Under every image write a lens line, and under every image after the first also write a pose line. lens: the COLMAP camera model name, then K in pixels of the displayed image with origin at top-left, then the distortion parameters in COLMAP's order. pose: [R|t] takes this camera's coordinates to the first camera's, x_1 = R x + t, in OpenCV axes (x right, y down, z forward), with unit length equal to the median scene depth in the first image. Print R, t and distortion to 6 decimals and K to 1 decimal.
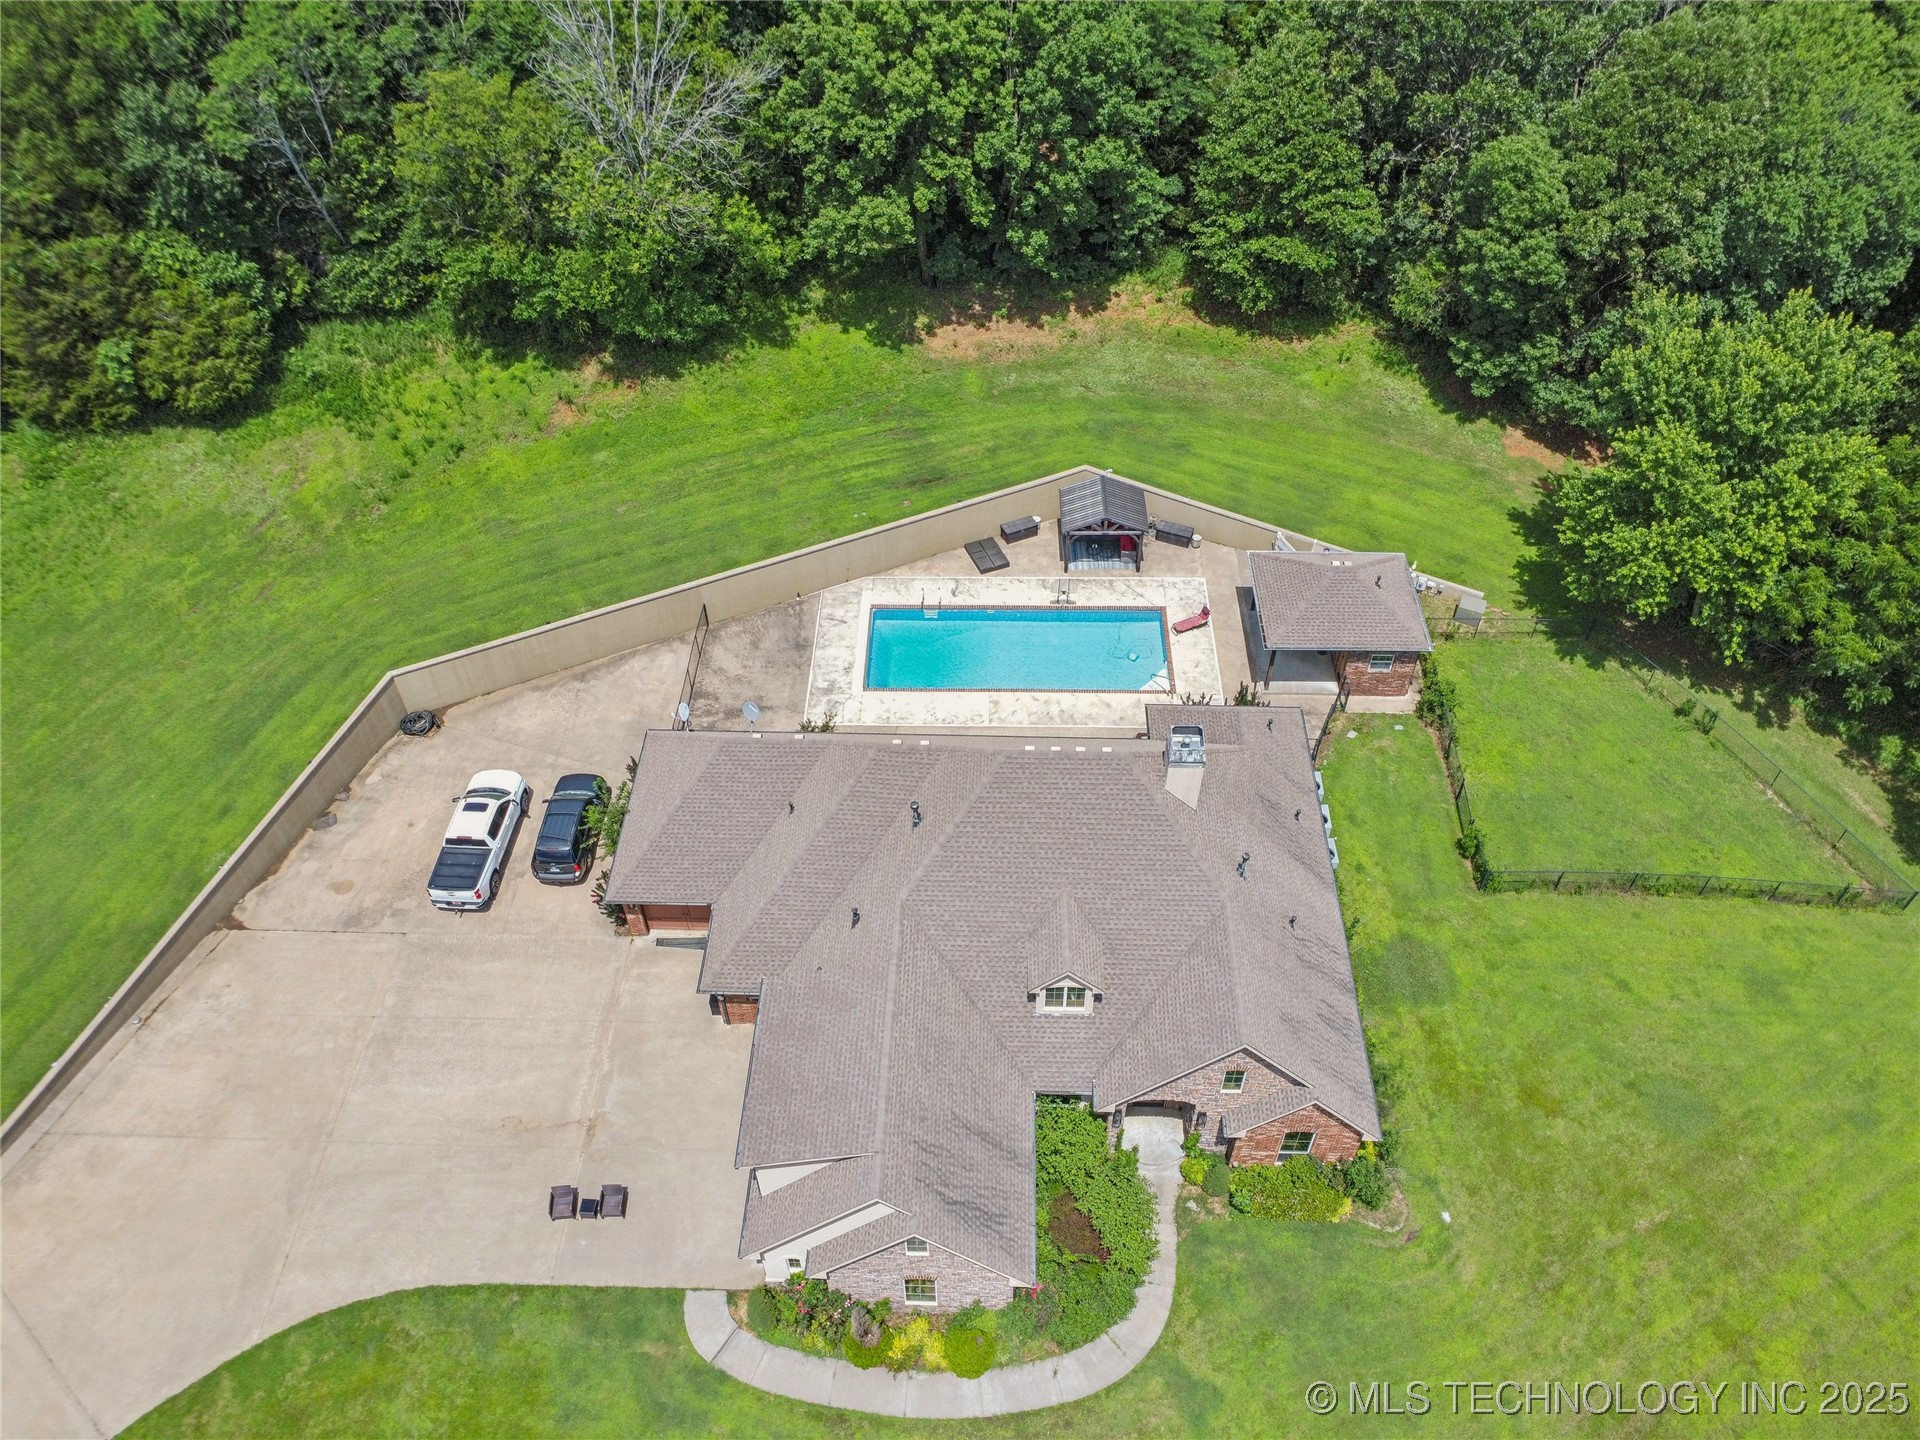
lens RADIAL K [[1434.7, 0, 963.8], [0, 1434.7, 729.2], [0, 0, 1]] dist [-0.035523, 0.001723]
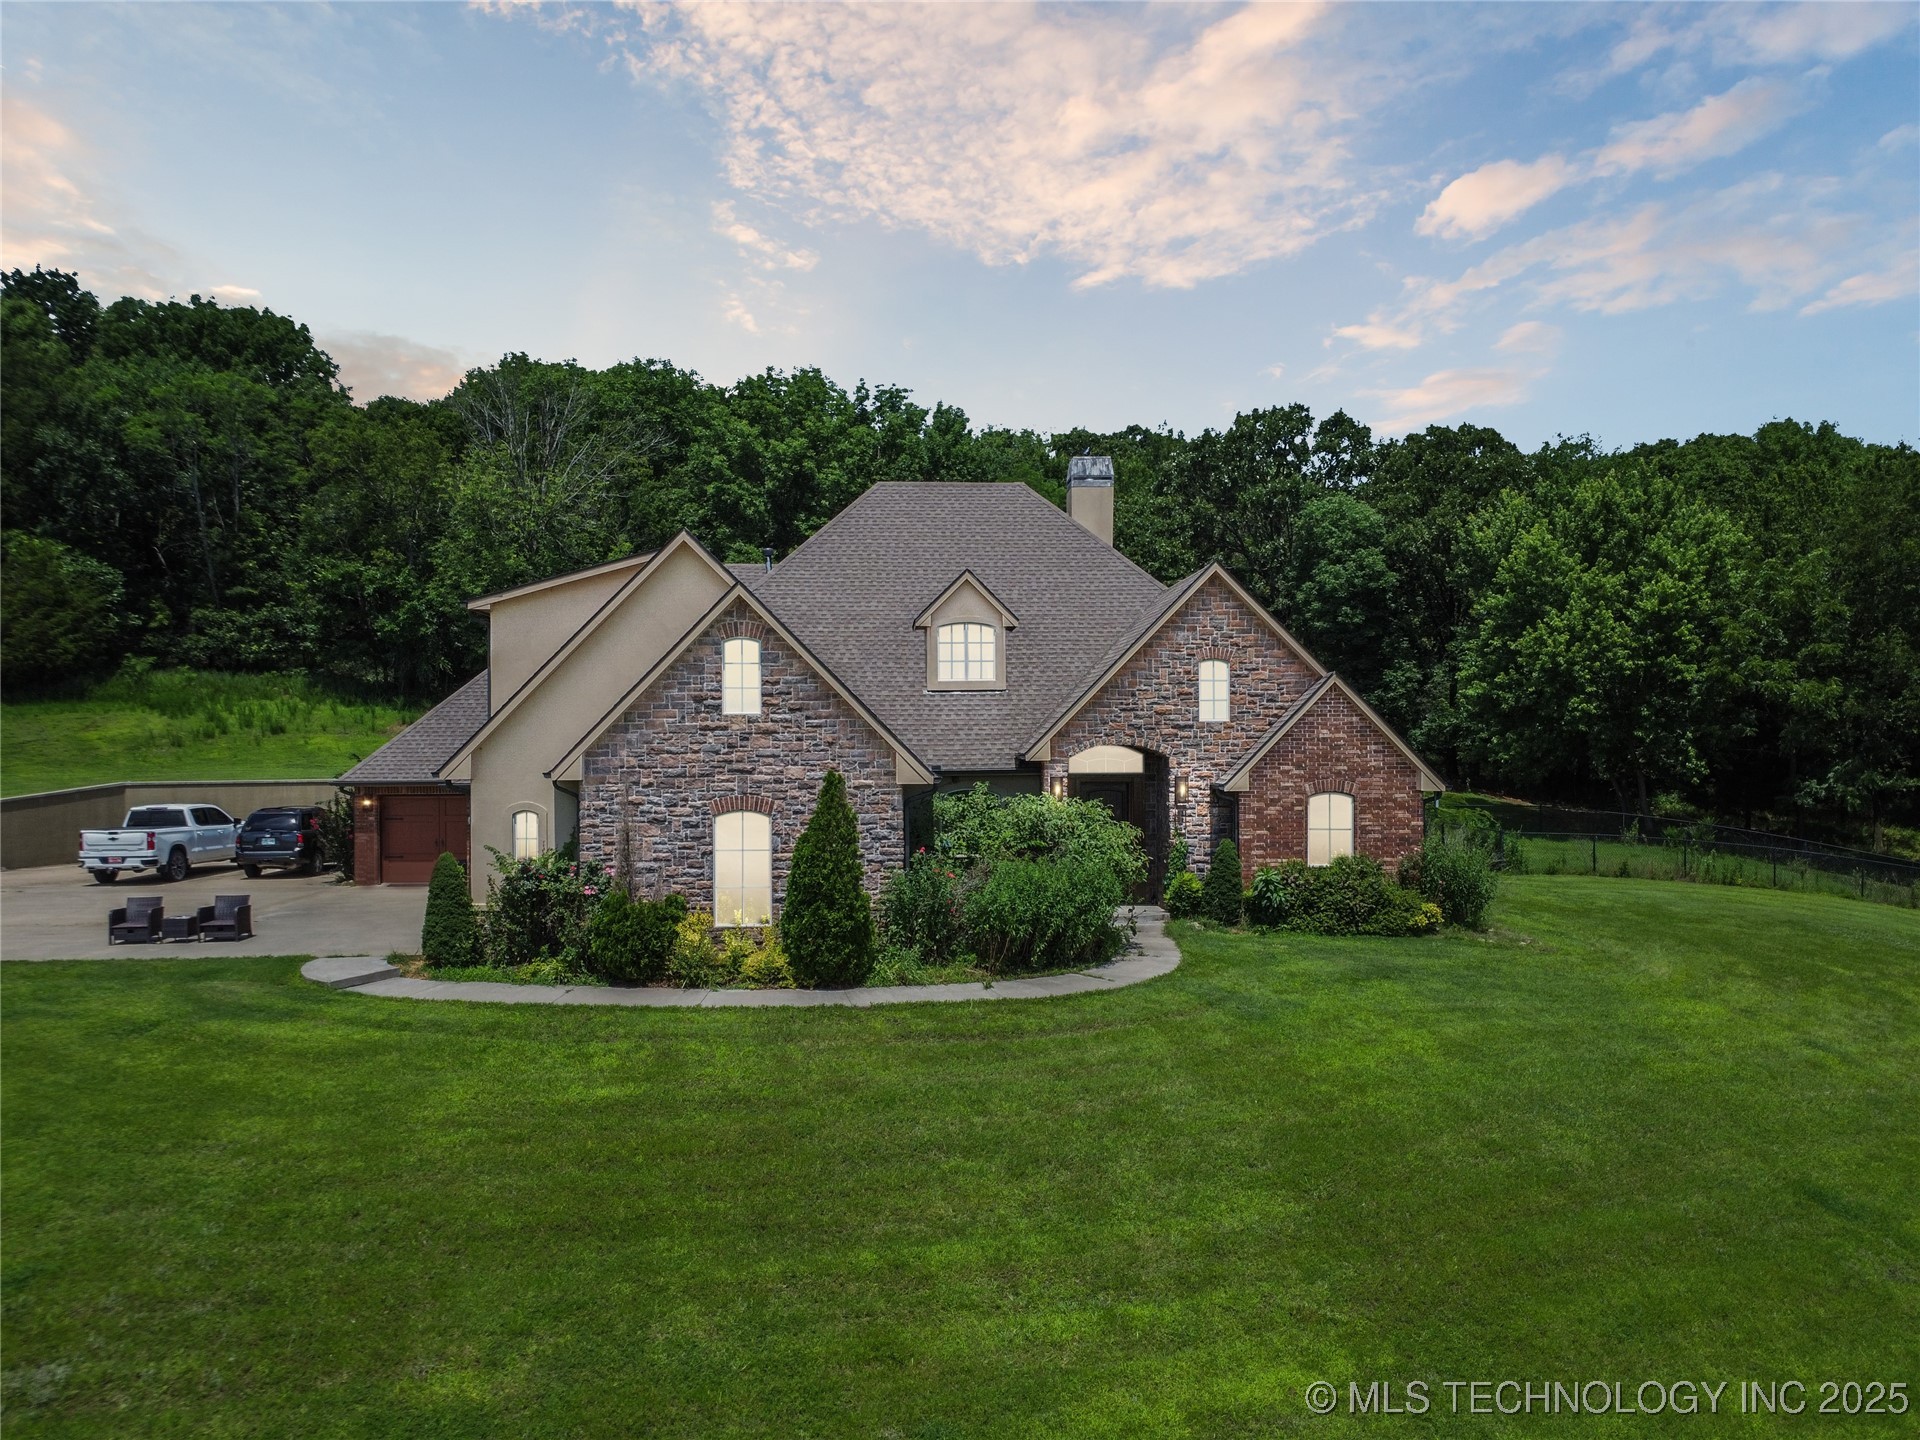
lens RADIAL K [[1434.7, 0, 962.0], [0, 1434.7, 737.8], [0, 0, 1]] dist [-0.035523, 0.001723]
pose [[0.996513, 0.004603, 0.083306, 0.006120], [0.057684, 0.683385, -0.727776, 0.517071], [-0.060280, 0.730044, 0.680737, 0.373795]]
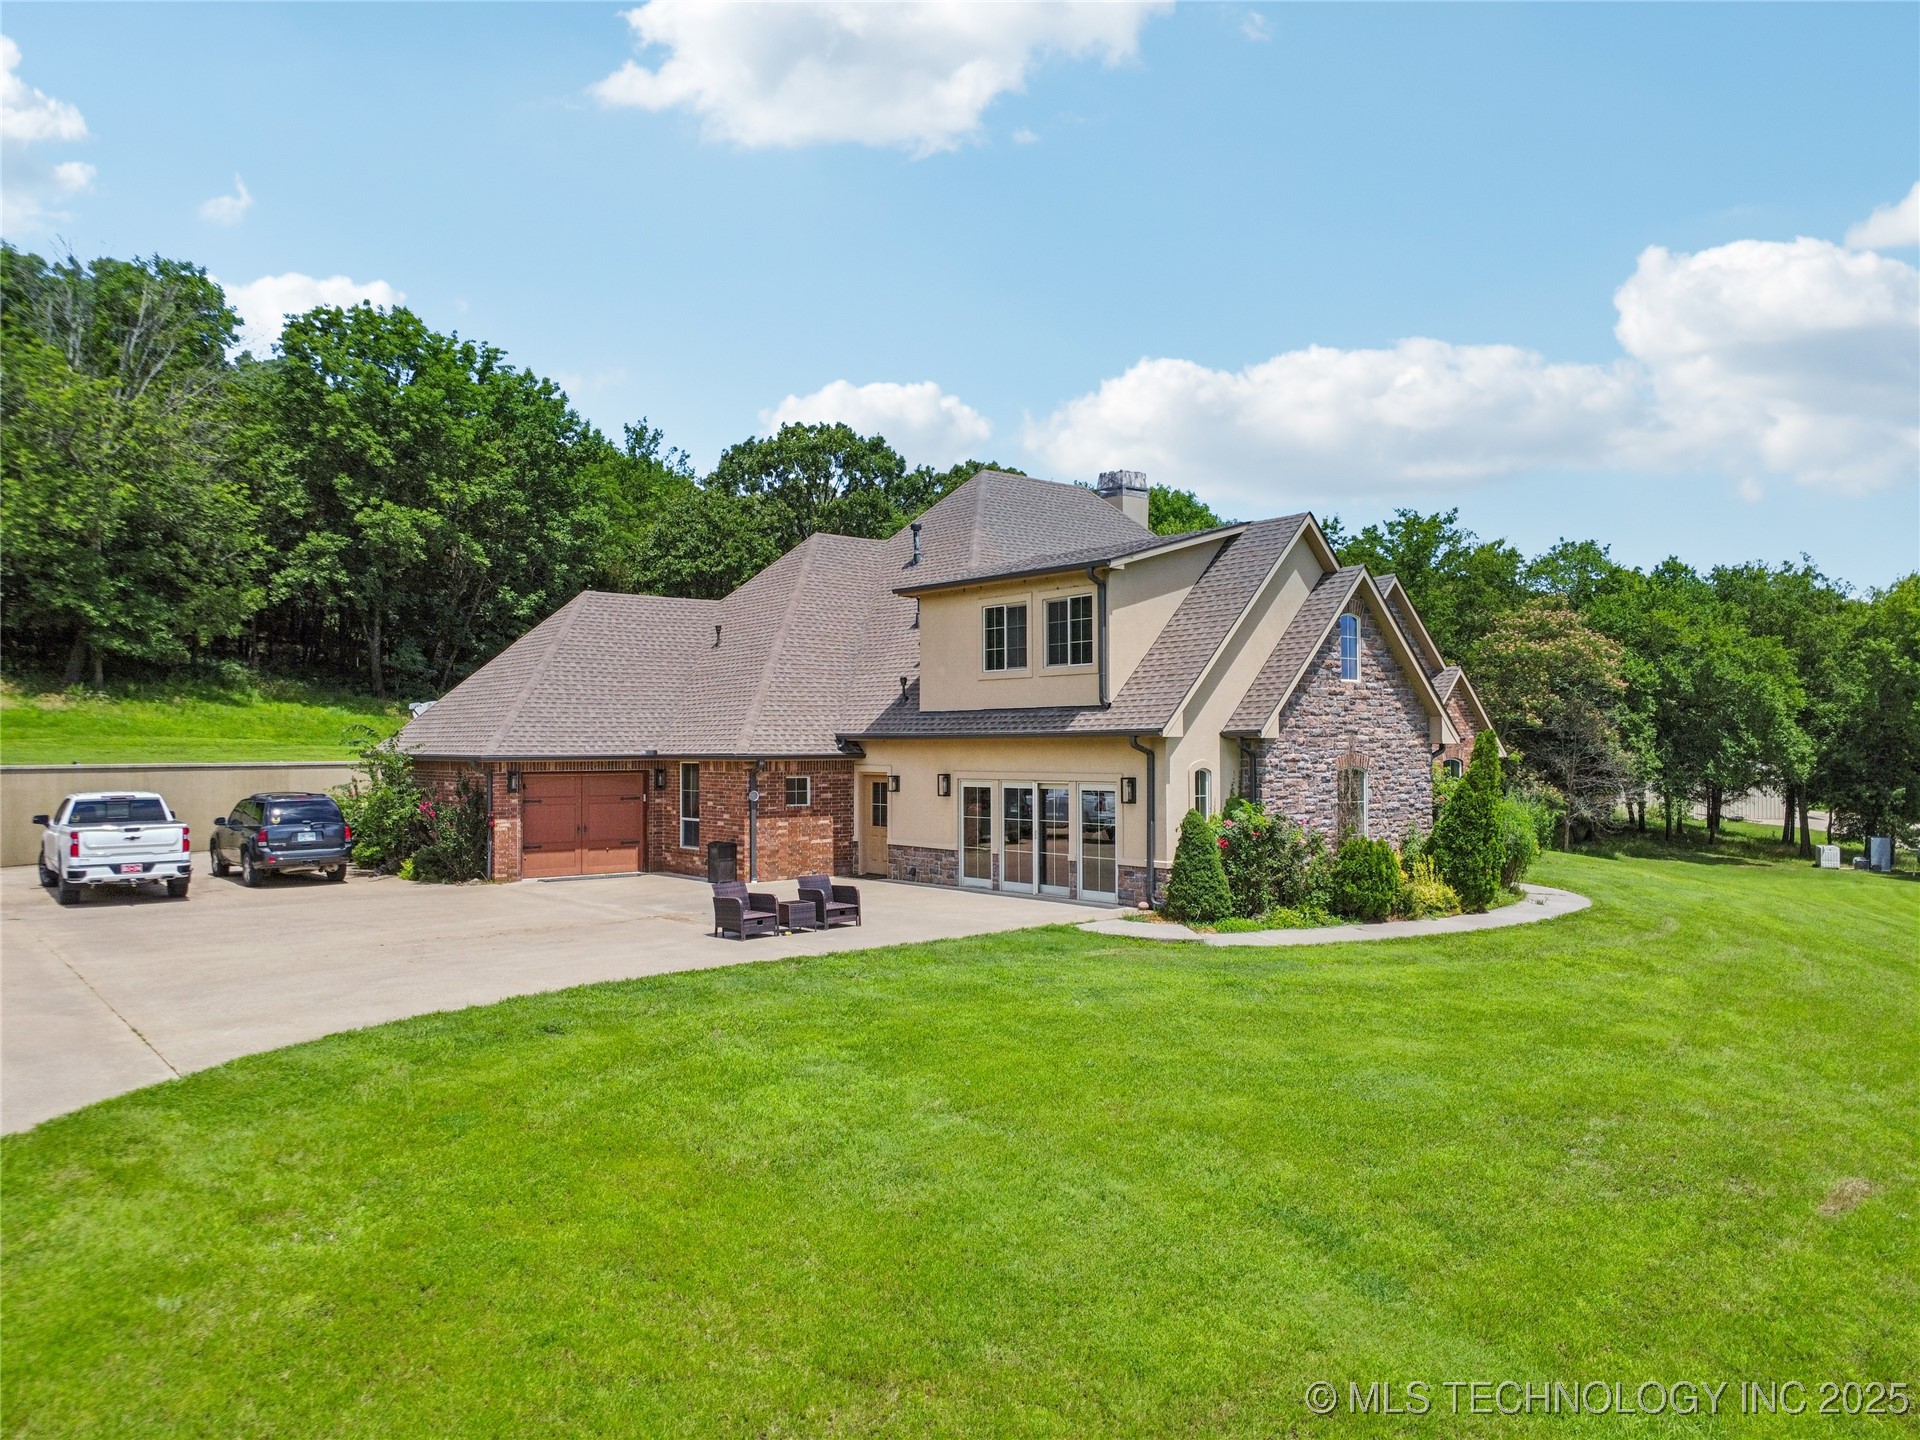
lens RADIAL K [[1434.7, 0, 970.2], [0, 1434.7, 713.0], [0, 0, 1]] dist [-0.035523, 0.001723]
pose [[0.751128, 0.024366, 0.659706, -0.388433], [0.476384, 0.671808, -0.567214, 0.427622], [-0.457017, 0.740324, 0.493006, 0.479603]]
